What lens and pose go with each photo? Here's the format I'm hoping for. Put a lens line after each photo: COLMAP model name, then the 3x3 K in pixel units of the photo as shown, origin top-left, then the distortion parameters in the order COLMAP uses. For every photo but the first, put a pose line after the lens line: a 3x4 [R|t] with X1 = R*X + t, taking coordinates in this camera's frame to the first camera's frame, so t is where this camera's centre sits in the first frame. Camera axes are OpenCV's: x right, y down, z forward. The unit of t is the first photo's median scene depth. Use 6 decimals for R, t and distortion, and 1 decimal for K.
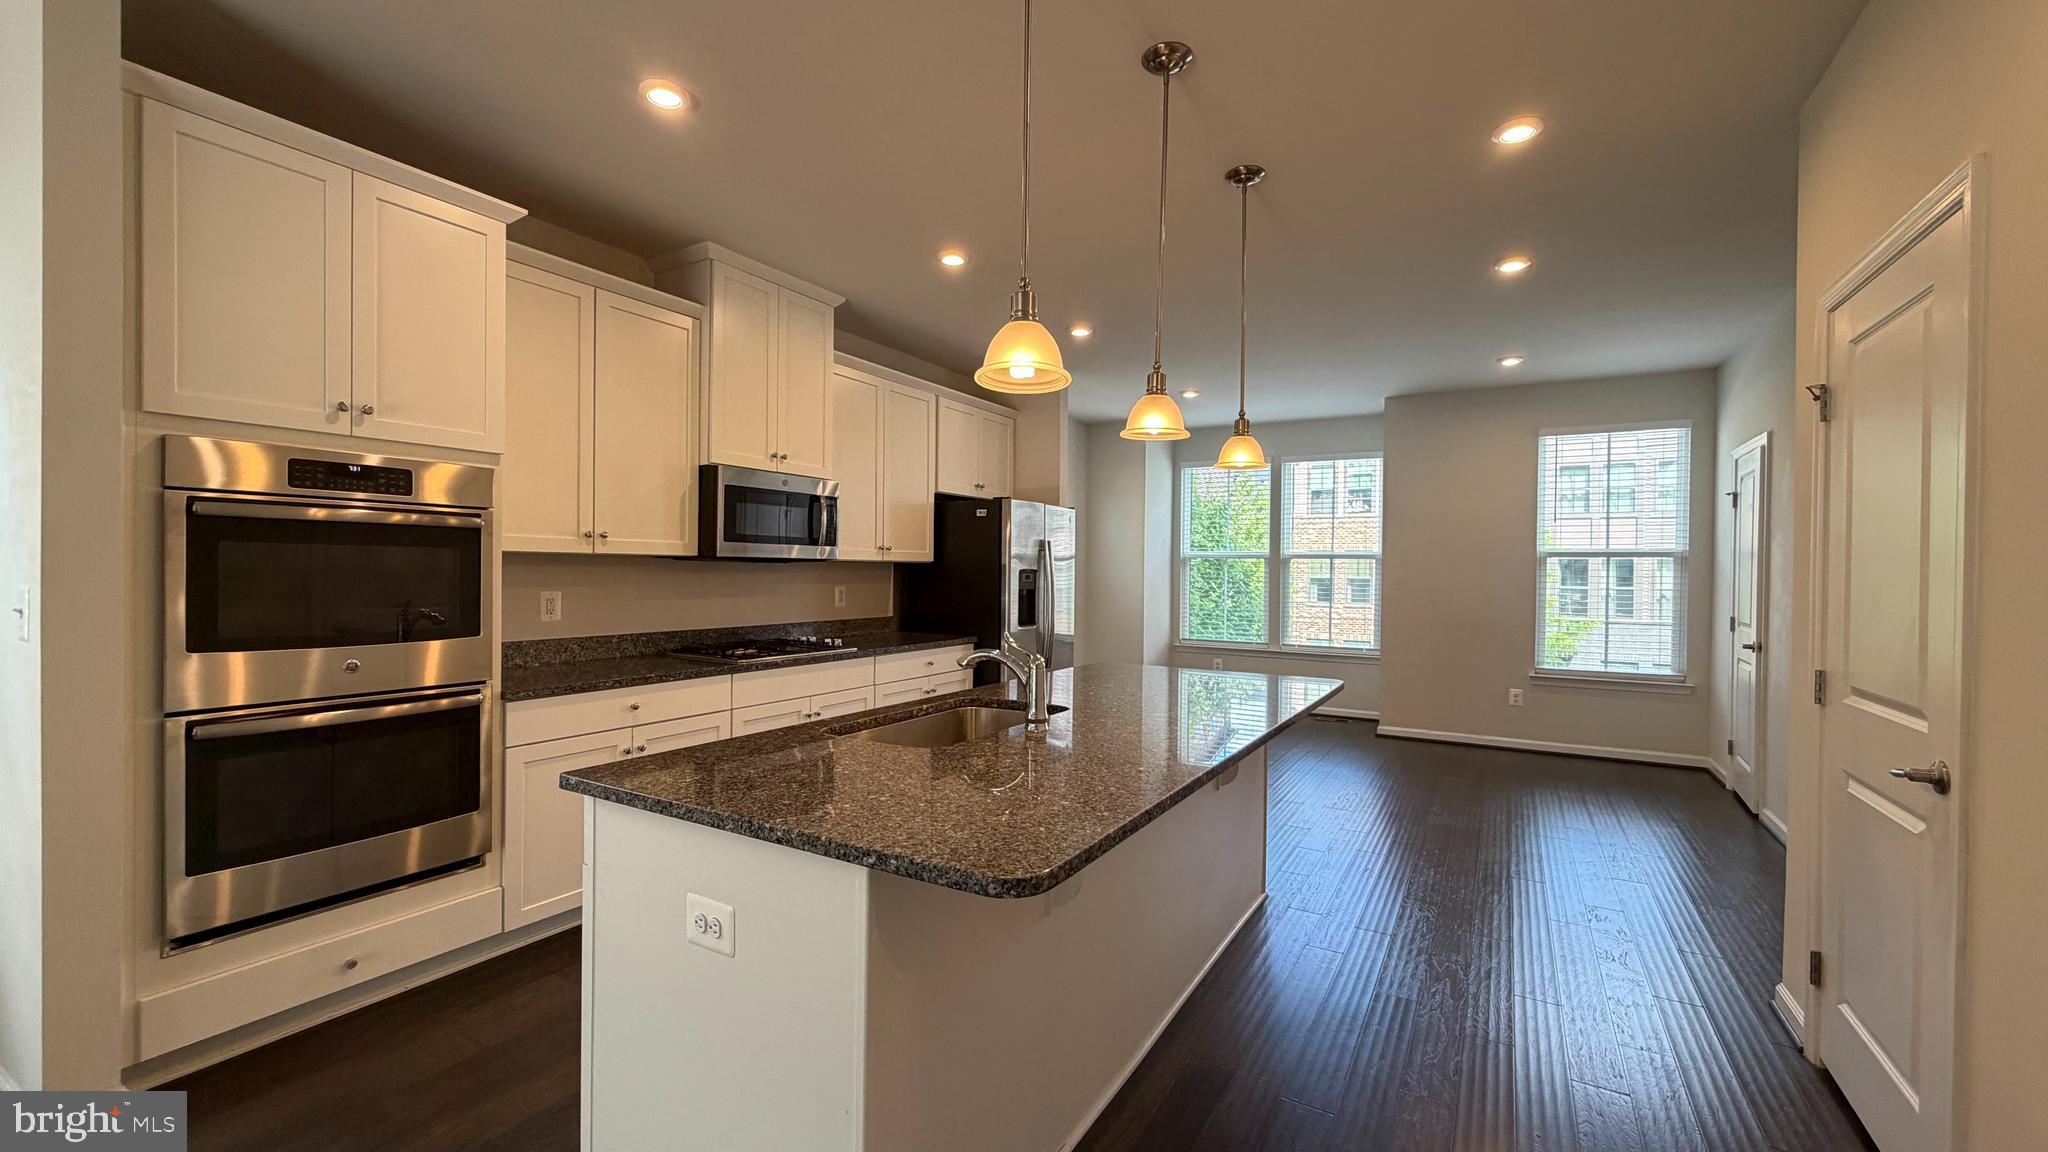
lens RADIAL K [[818.9, 0, 1019.6], [0, 818.9, 577.2], [0, 0, 1]] dist [-0.002137, -0.000056]
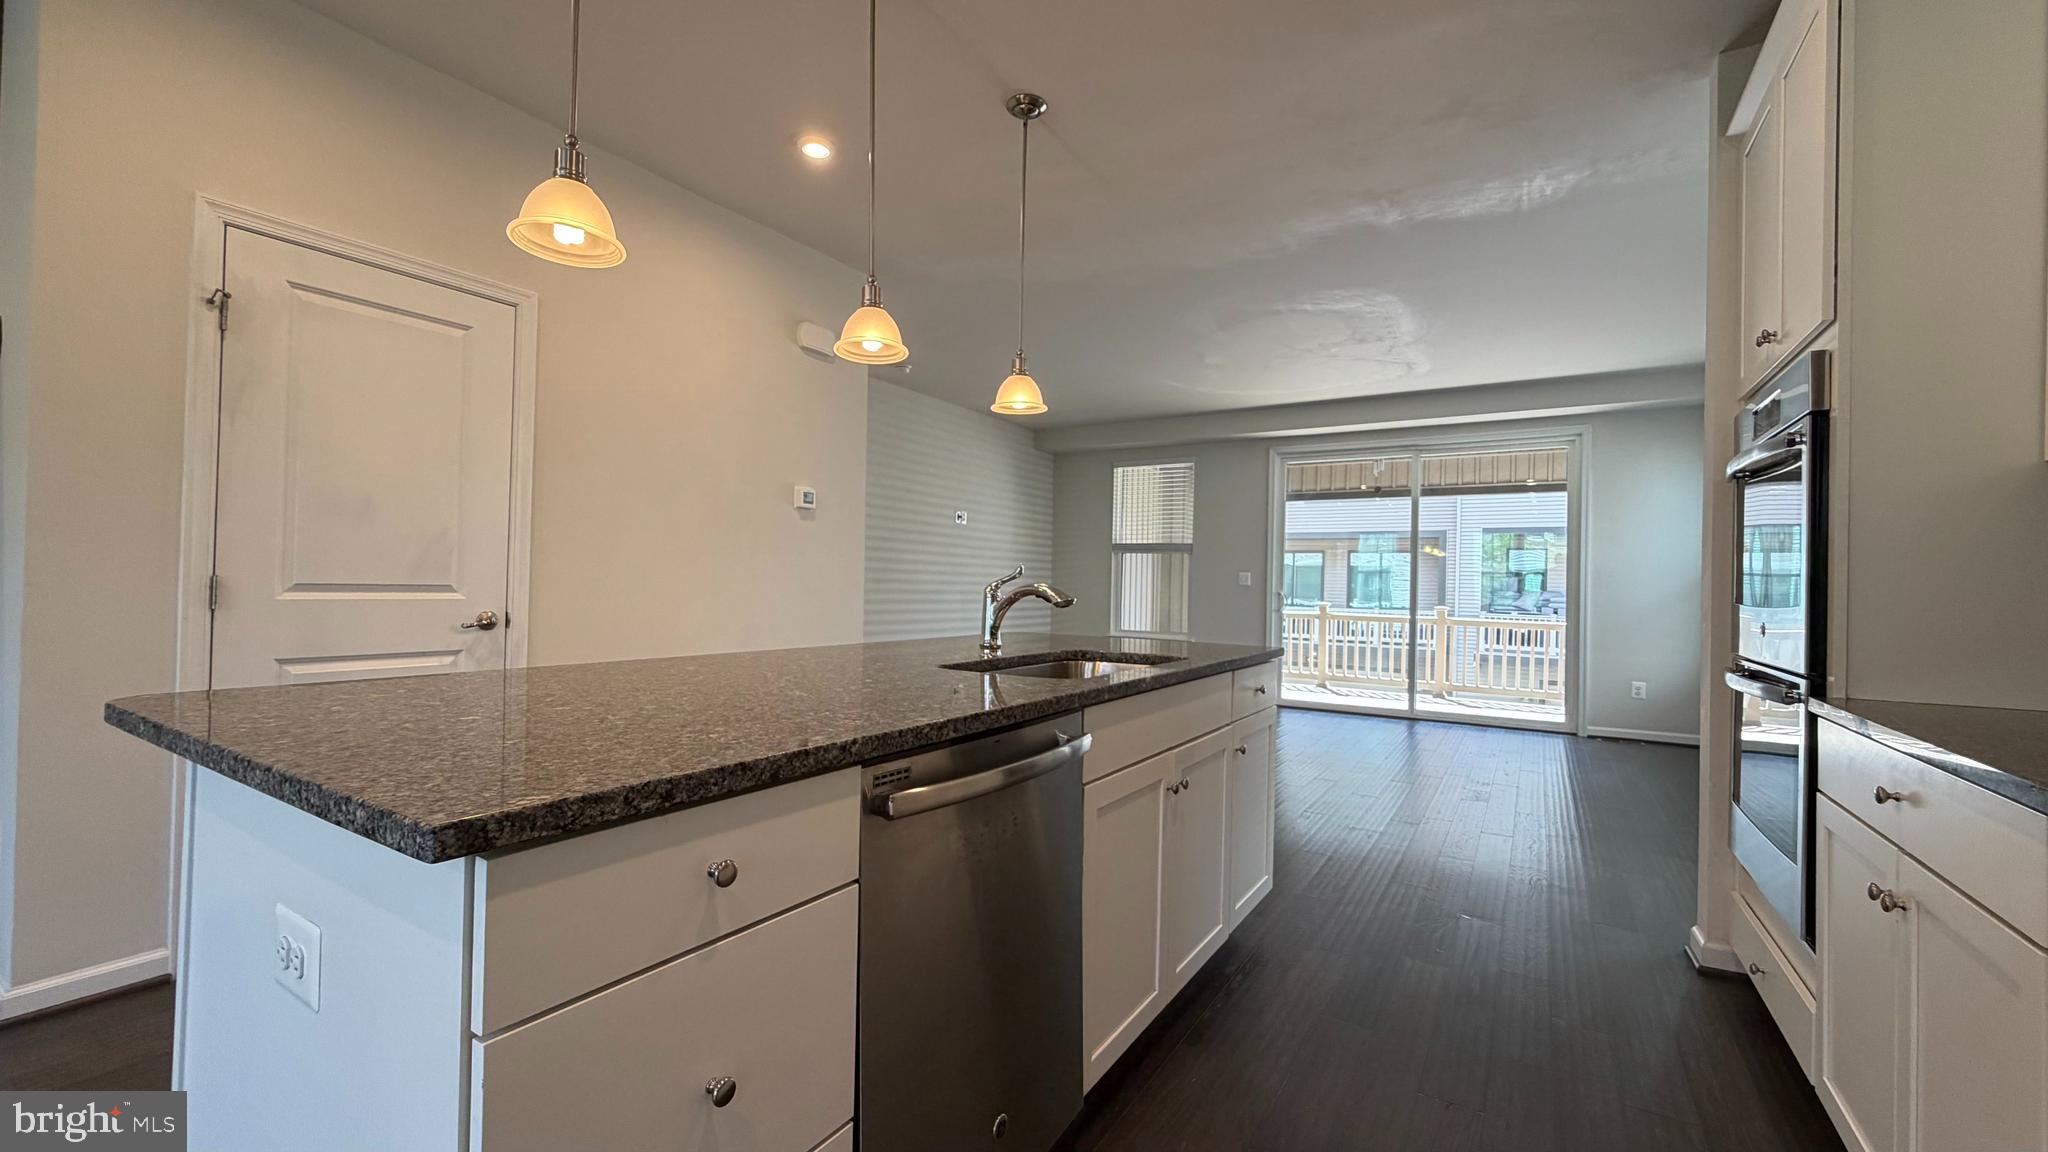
lens RADIAL K [[818.9, 0, 1019.6], [0, 818.9, 577.2], [0, 0, 1]] dist [-0.002137, -0.000056]
pose [[-0.999058, -0.032564, 0.028684, -0.025169], [-0.032627, 0.999466, -0.001750, 0.043377], [-0.028612, -0.002684, -0.999587, 1.017904]]
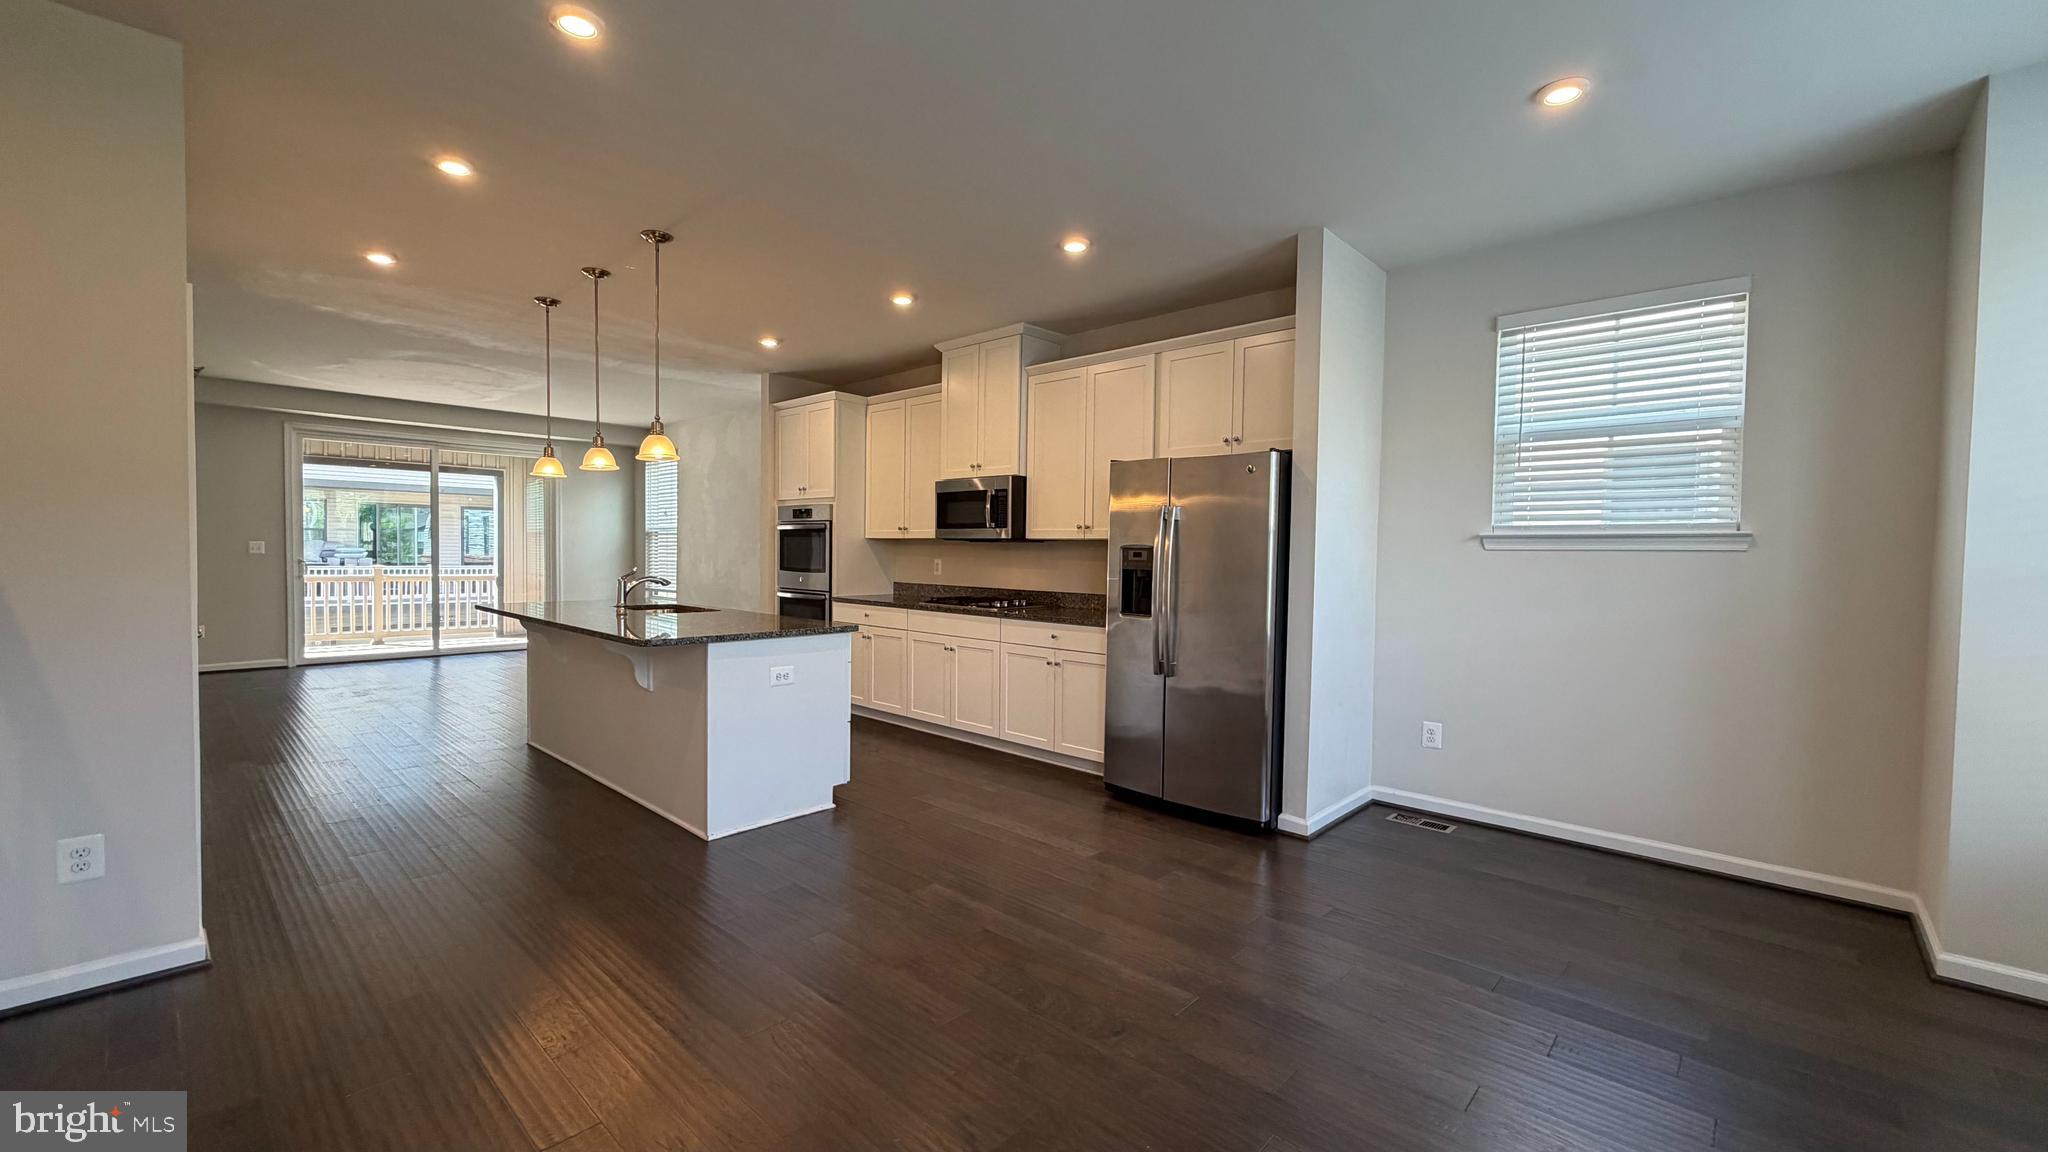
lens RADIAL K [[818.9, 0, 1019.6], [0, 818.9, 577.2], [0, 0, 1]] dist [-0.002137, -0.000056]
pose [[-0.211013, 0.018977, -0.977299, 0.980550], [-0.024426, 0.999397, 0.024680, 0.006102], [0.977178, 0.029079, -0.210423, 1.257870]]
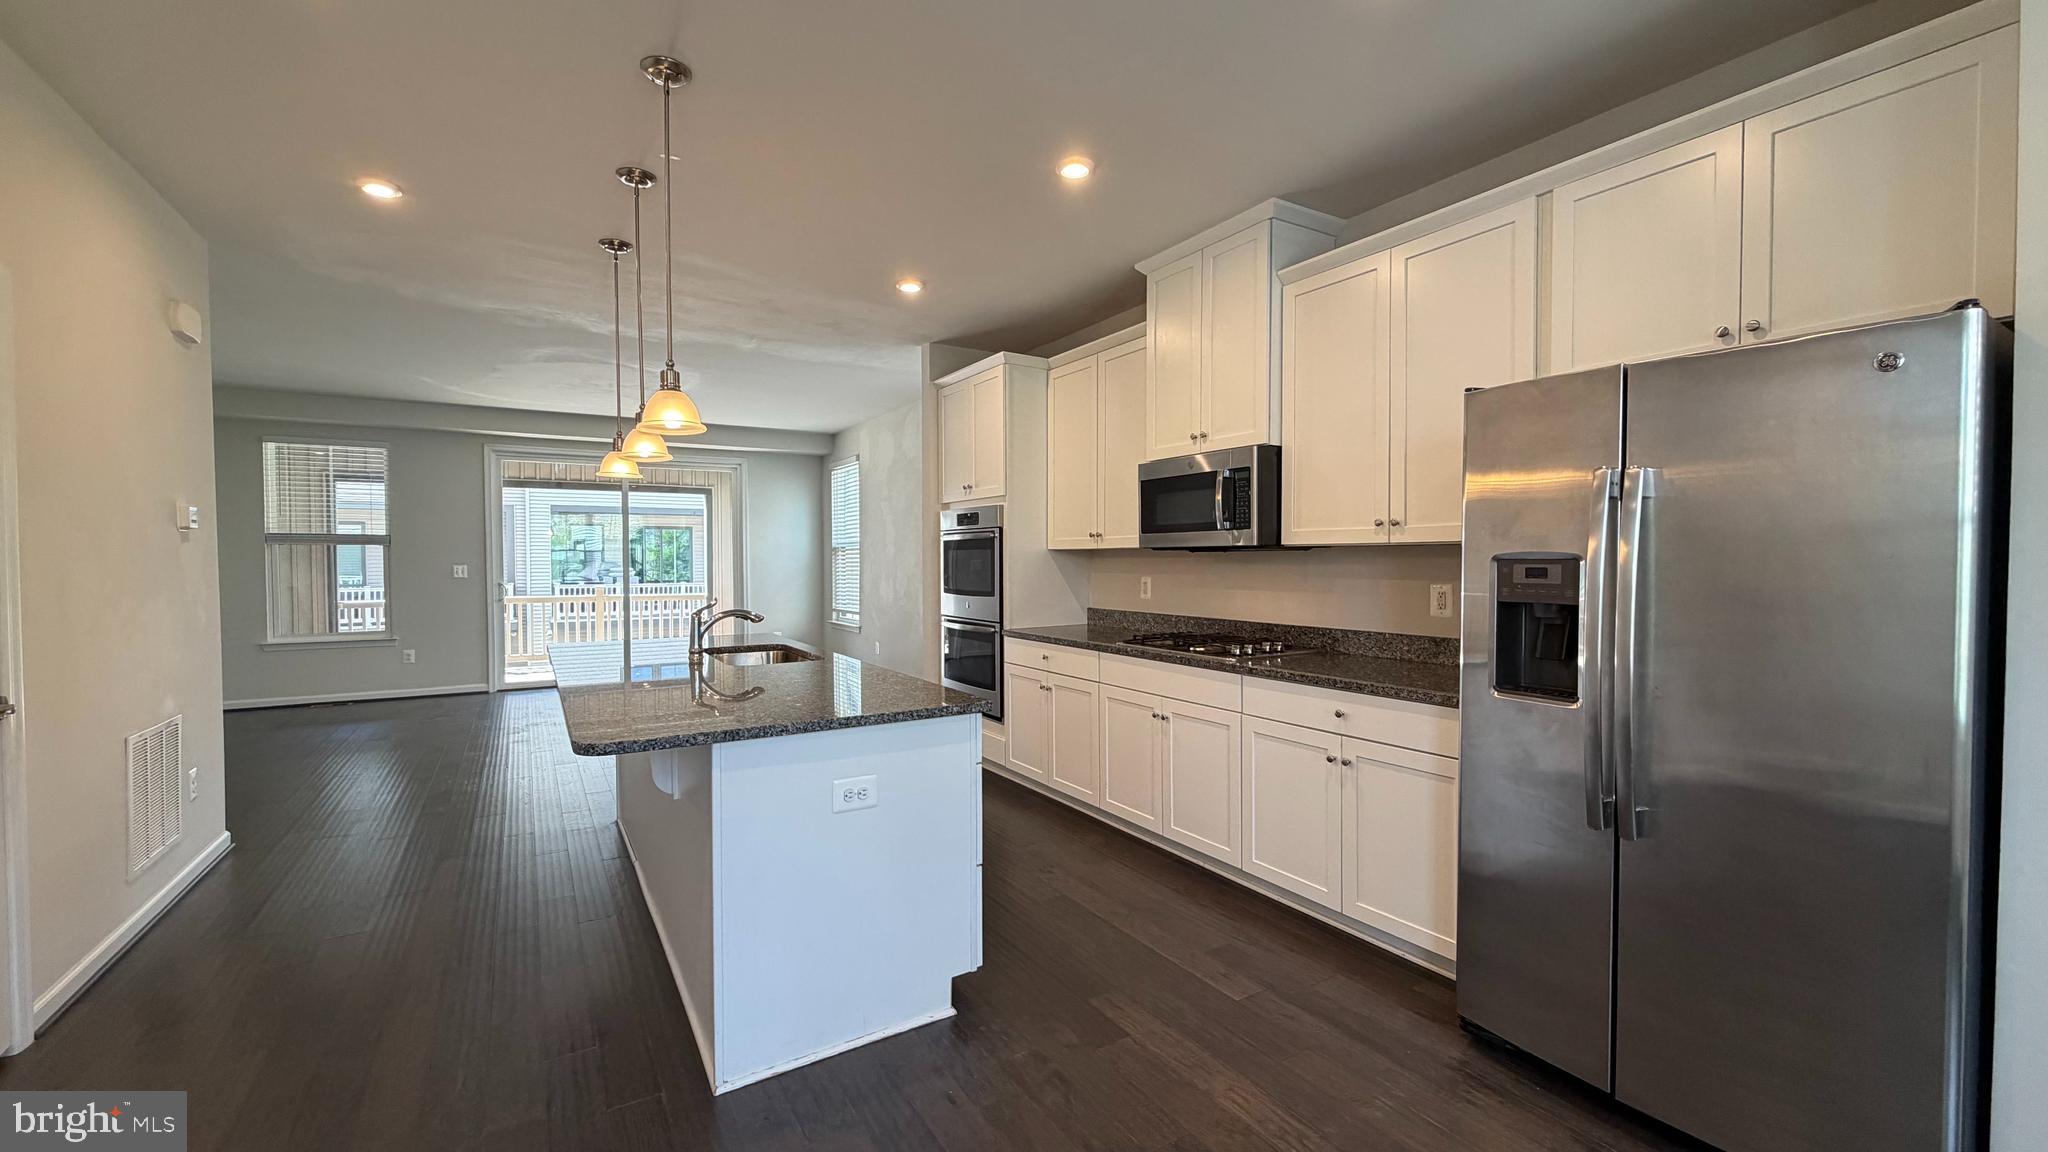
lens RADIAL K [[818.9, 0, 1019.6], [0, 818.9, 577.2], [0, 0, 1]] dist [-0.002137, -0.000056]
pose [[-0.468439, 0.011681, -0.883419, 0.564856], [-0.008374, 0.999809, 0.017660, -0.003297], [0.883456, 0.015670, -0.468252, 1.148213]]
